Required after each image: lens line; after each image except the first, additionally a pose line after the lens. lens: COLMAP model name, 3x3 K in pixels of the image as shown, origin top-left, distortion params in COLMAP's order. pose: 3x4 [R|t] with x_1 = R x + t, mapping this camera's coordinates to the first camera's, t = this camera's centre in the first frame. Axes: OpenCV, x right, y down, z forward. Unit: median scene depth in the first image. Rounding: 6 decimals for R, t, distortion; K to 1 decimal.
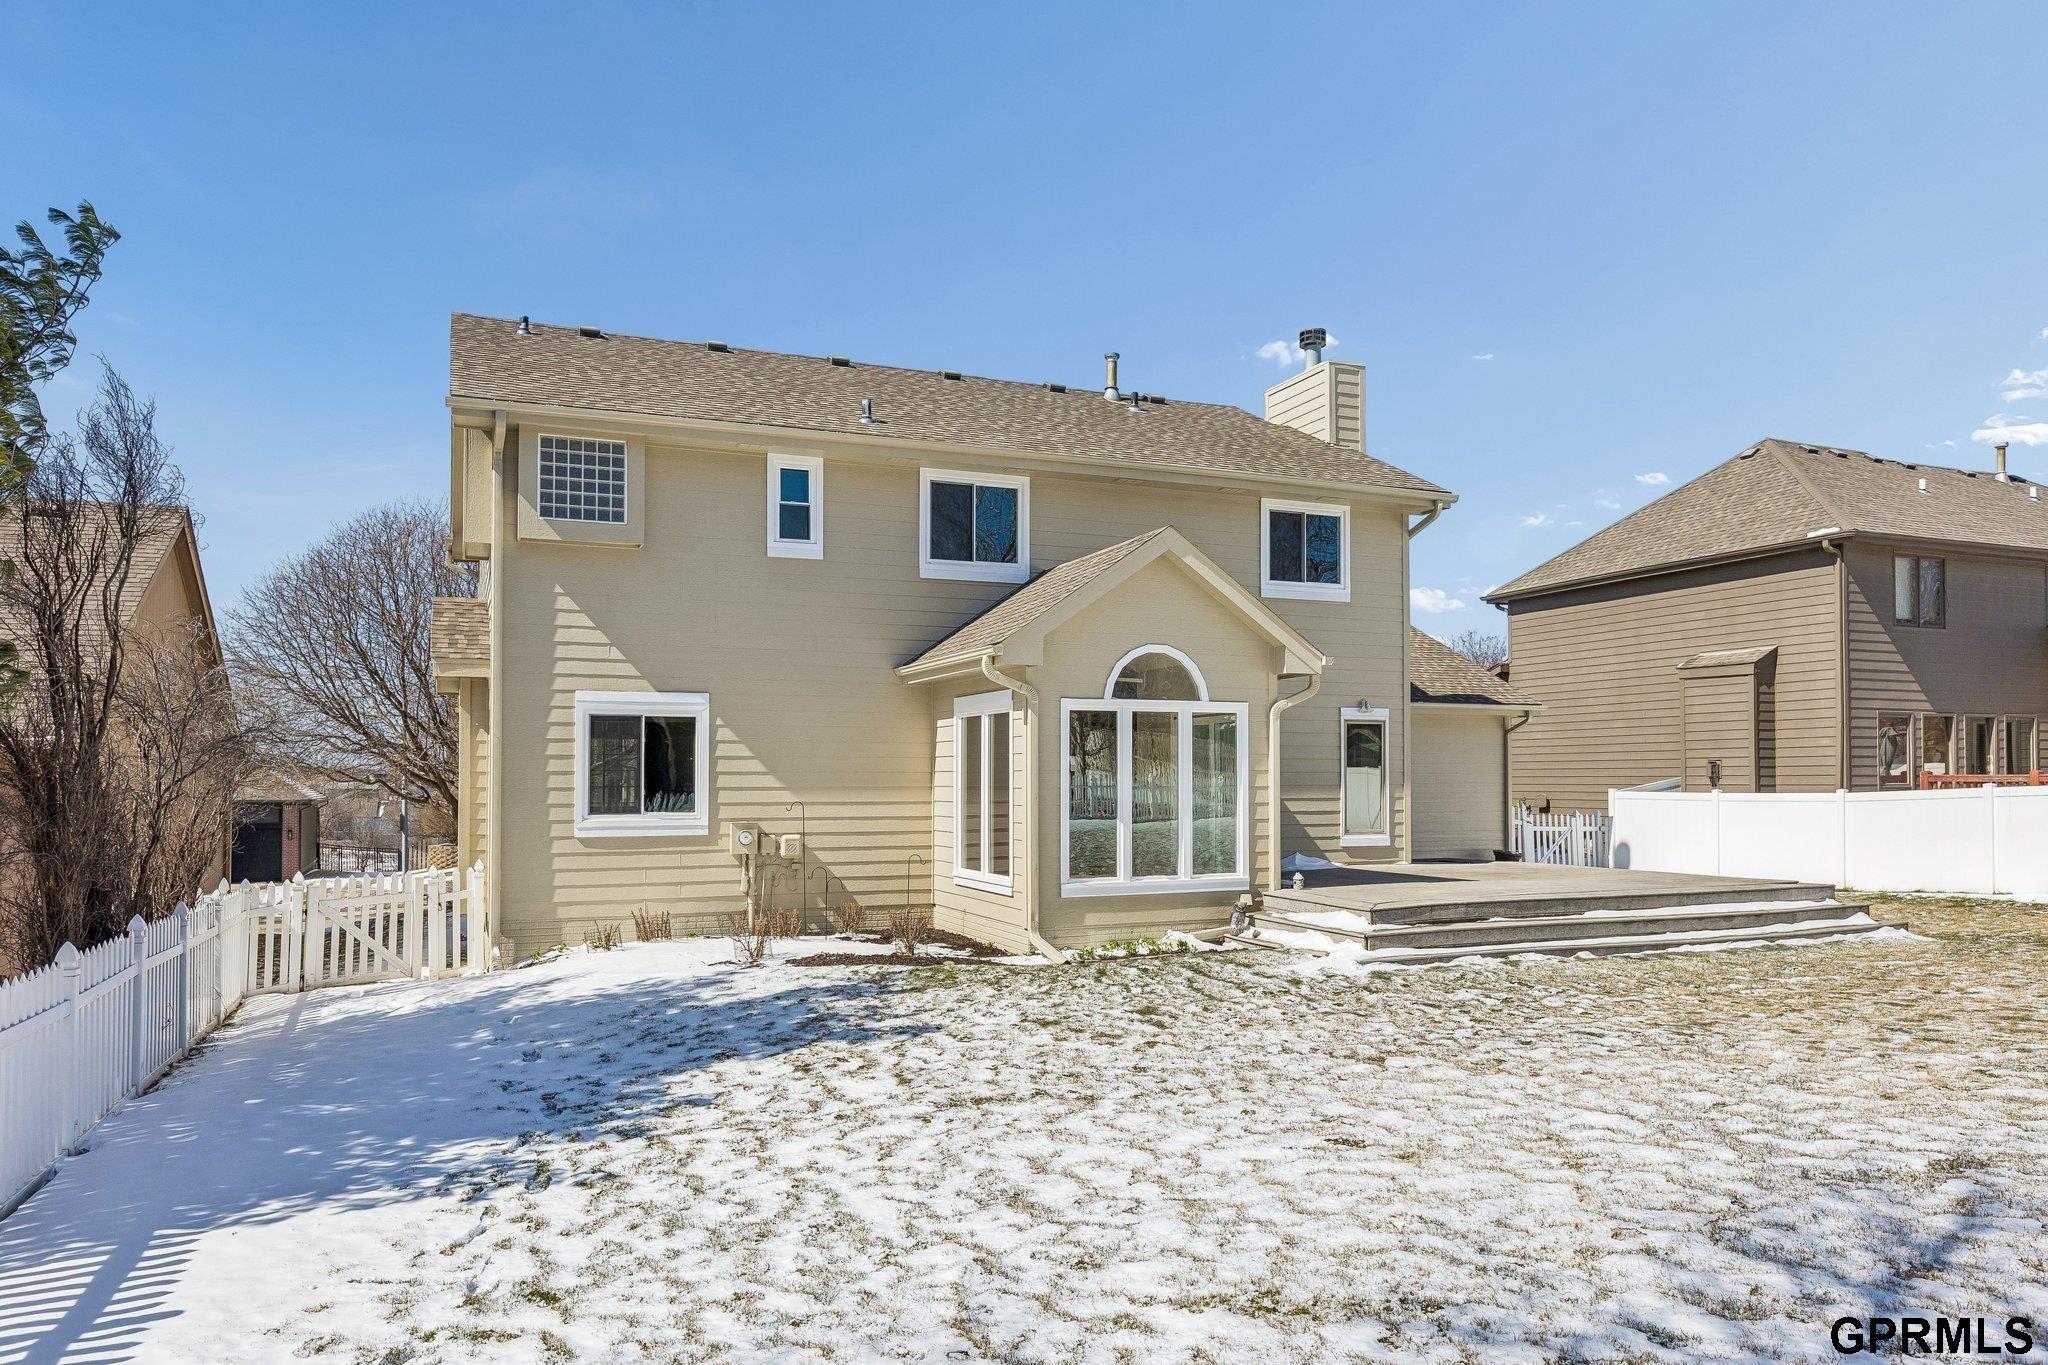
lens RADIAL K [[1365.9, 0, 1025.8], [0, 1365.9, 695.4], [0, 0, 1]] dist [0.001529, 0.001840]
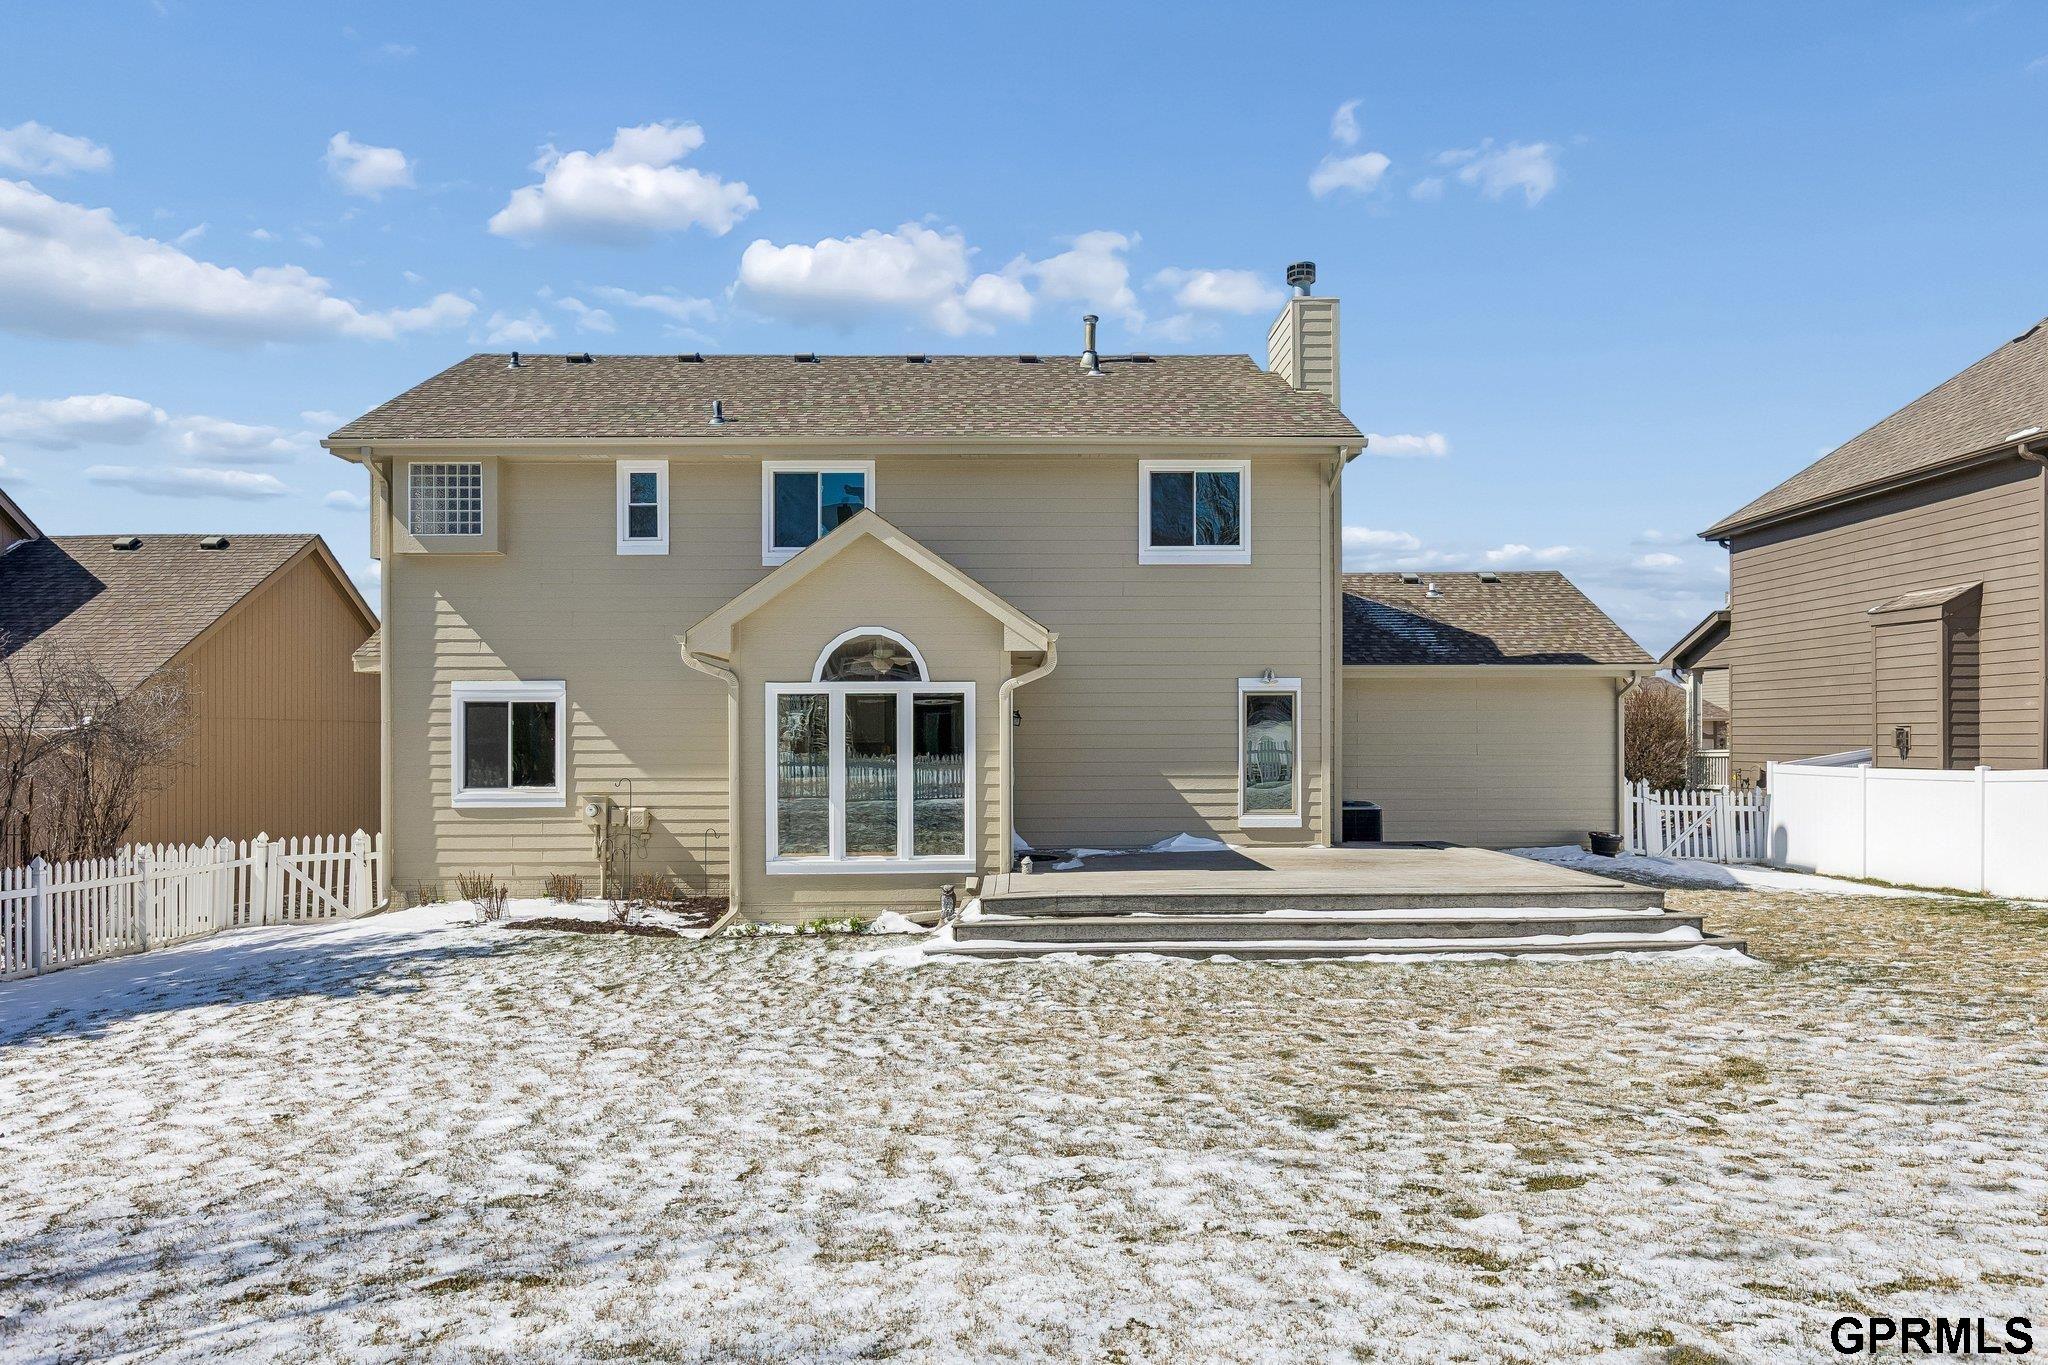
lens RADIAL K [[1365.9, 0, 1010.4], [0, 1365.9, 684.4], [0, 0, 1]] dist [0.001529, 0.001840]
pose [[0.928752, -0.016805, -0.370320, 0.501737], [0.025649, 0.999491, 0.018970, -0.010124], [0.369812, -0.027117, 0.928711, 0.090950]]
